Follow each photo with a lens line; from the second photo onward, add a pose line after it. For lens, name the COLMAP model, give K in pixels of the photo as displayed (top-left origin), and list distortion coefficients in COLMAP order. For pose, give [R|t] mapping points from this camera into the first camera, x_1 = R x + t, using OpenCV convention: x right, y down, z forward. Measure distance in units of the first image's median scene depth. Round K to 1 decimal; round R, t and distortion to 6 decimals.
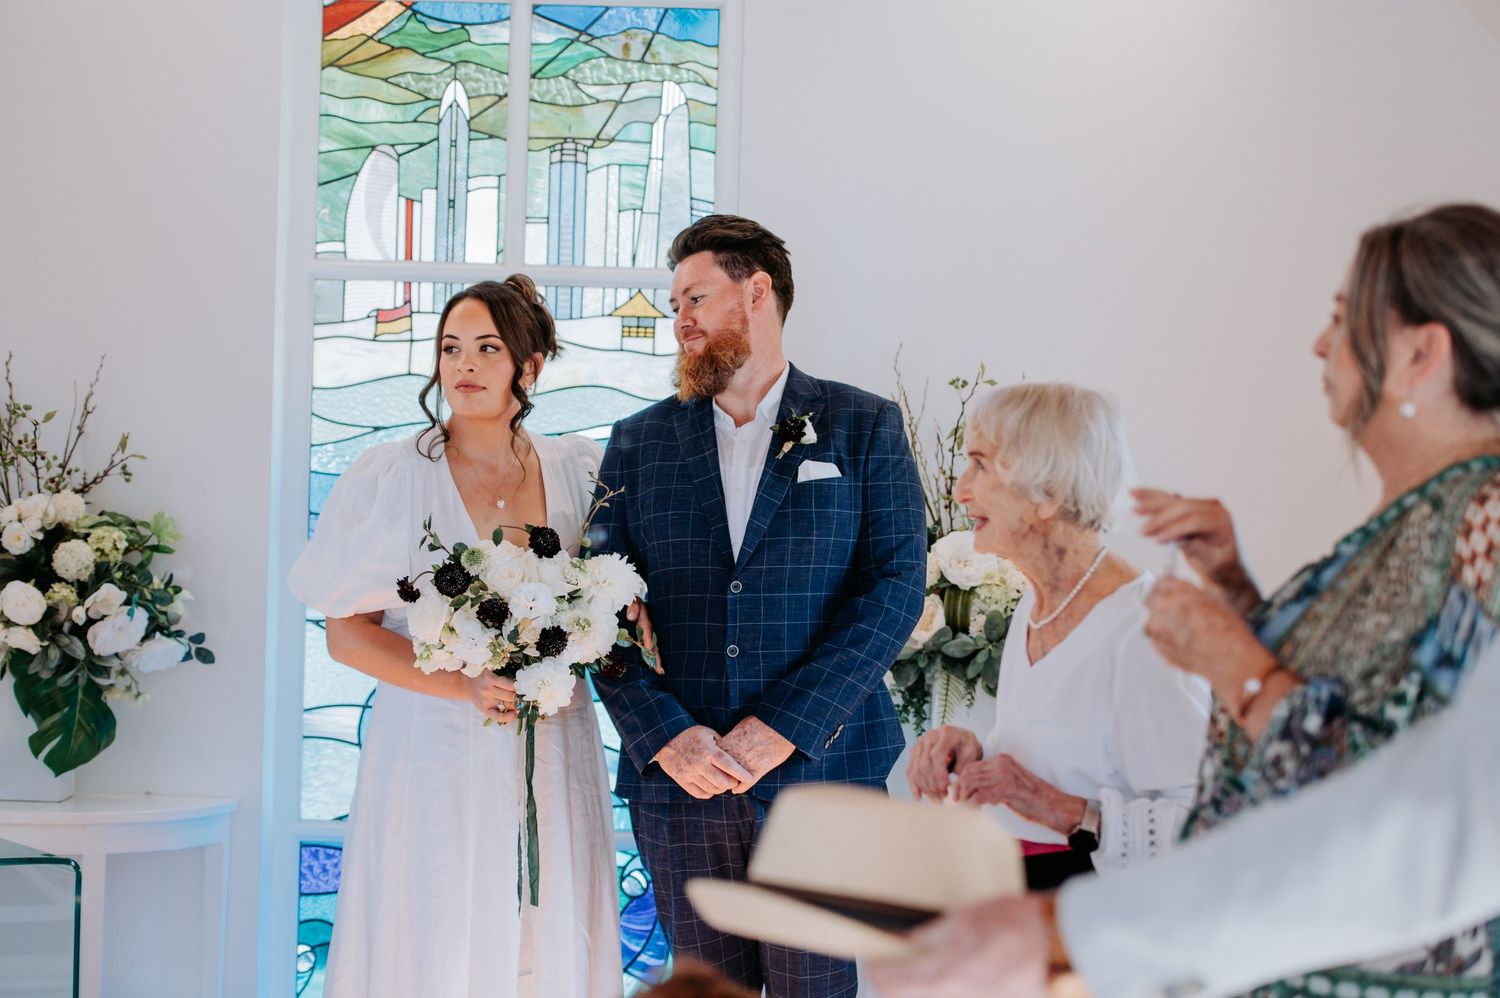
lens RADIAL K [[3309.7, 0, 687.0], [0, 3309.7, 490.7], [0, 0, 1]] dist [-0.072873, 0.000000]
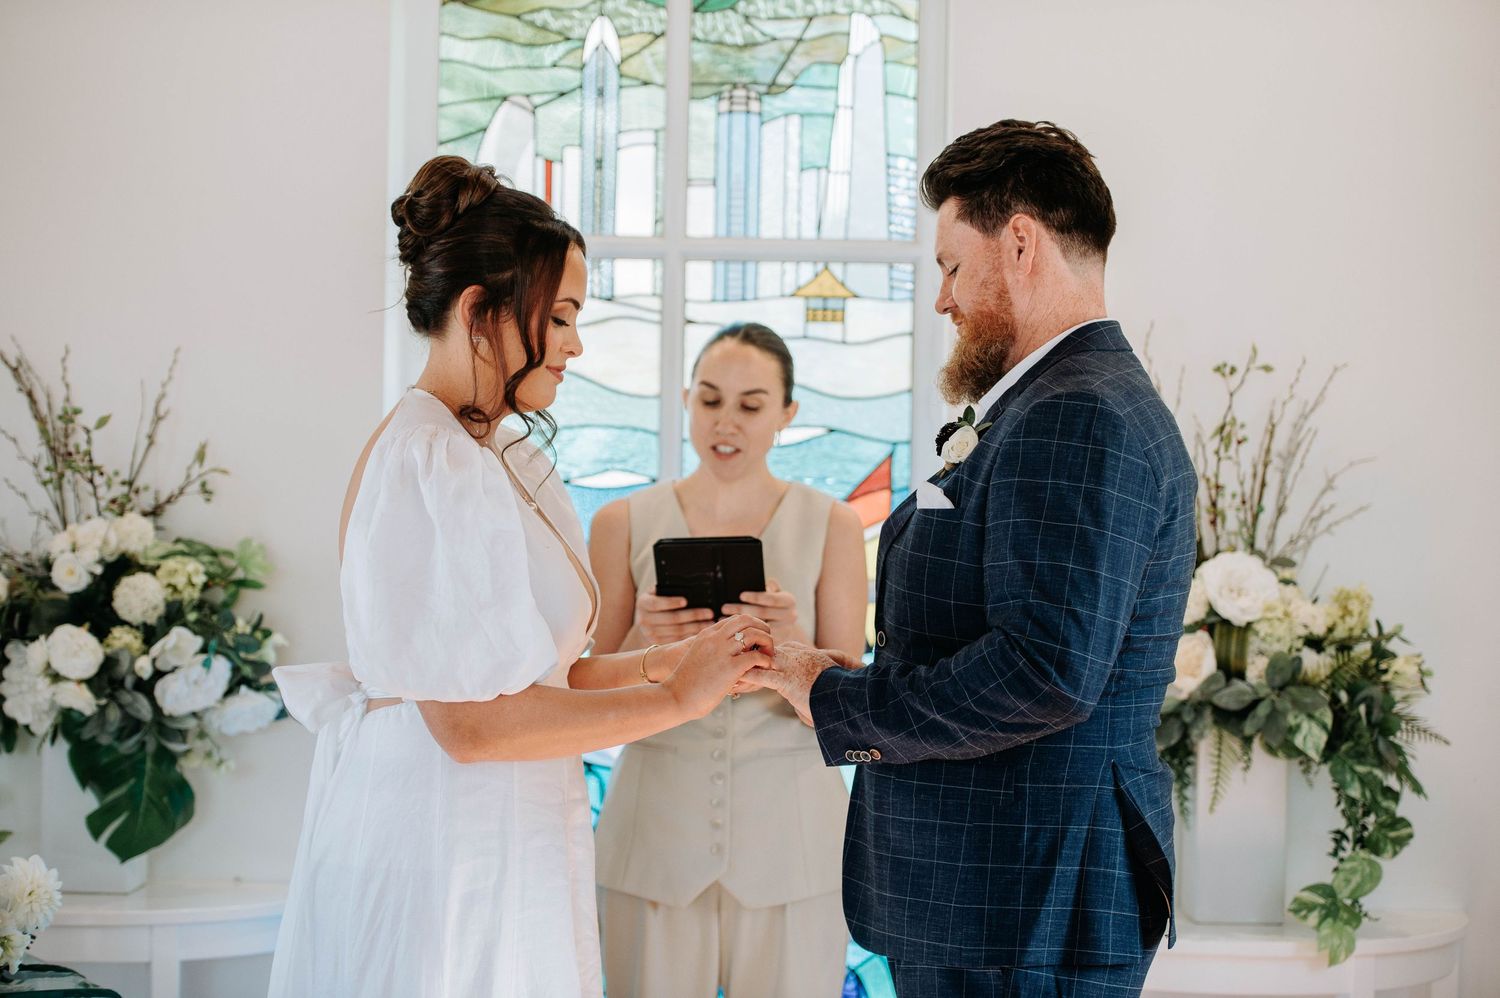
lens RADIAL K [[3026.4, 0, 752.1], [0, 3026.4, 500.2], [0, 0, 1]] dist [-0.093246, 0.000000]
pose [[0.999665, -0.009902, -0.023899, -0.016222], [0.009780, 0.999939, -0.005208, 0.002113], [0.023950, 0.004972, 0.999701, 0.255227]]
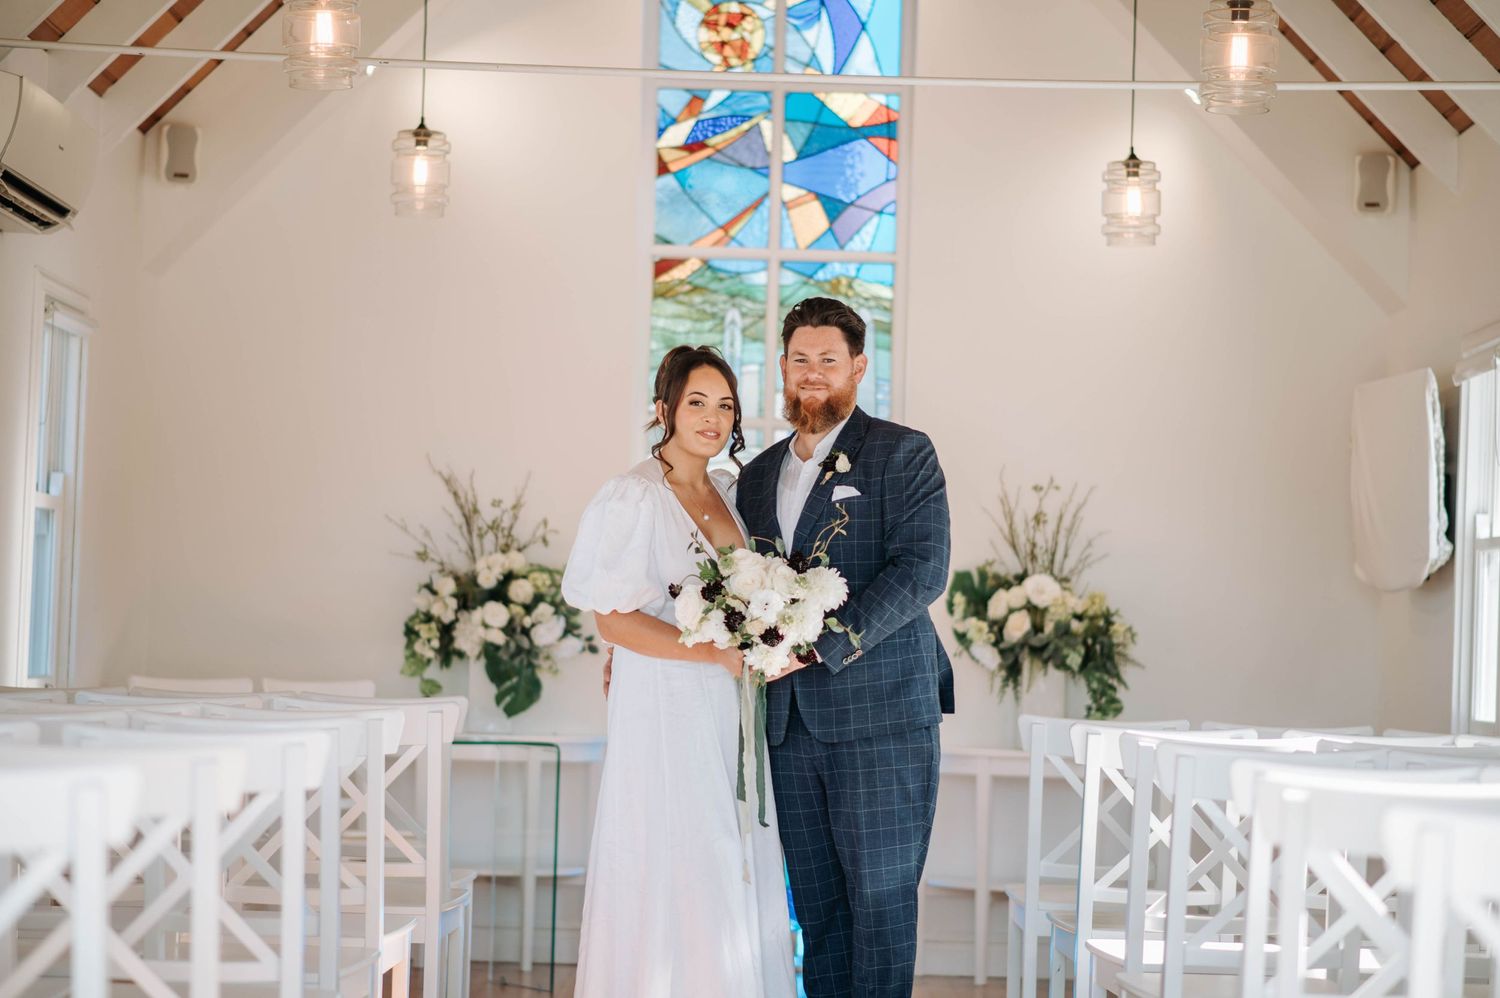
lens RADIAL K [[3684.0, 0, 747.1], [0, 3684.0, 499.4], [0, 0, 1]] dist [0.123468, 0.000000]
pose [[0.999985, 0.000445, 0.005369, -0.077459], [-0.000241, 0.999284, -0.037832, 0.044908], [-0.005382, 0.037831, 0.999270, -0.893698]]
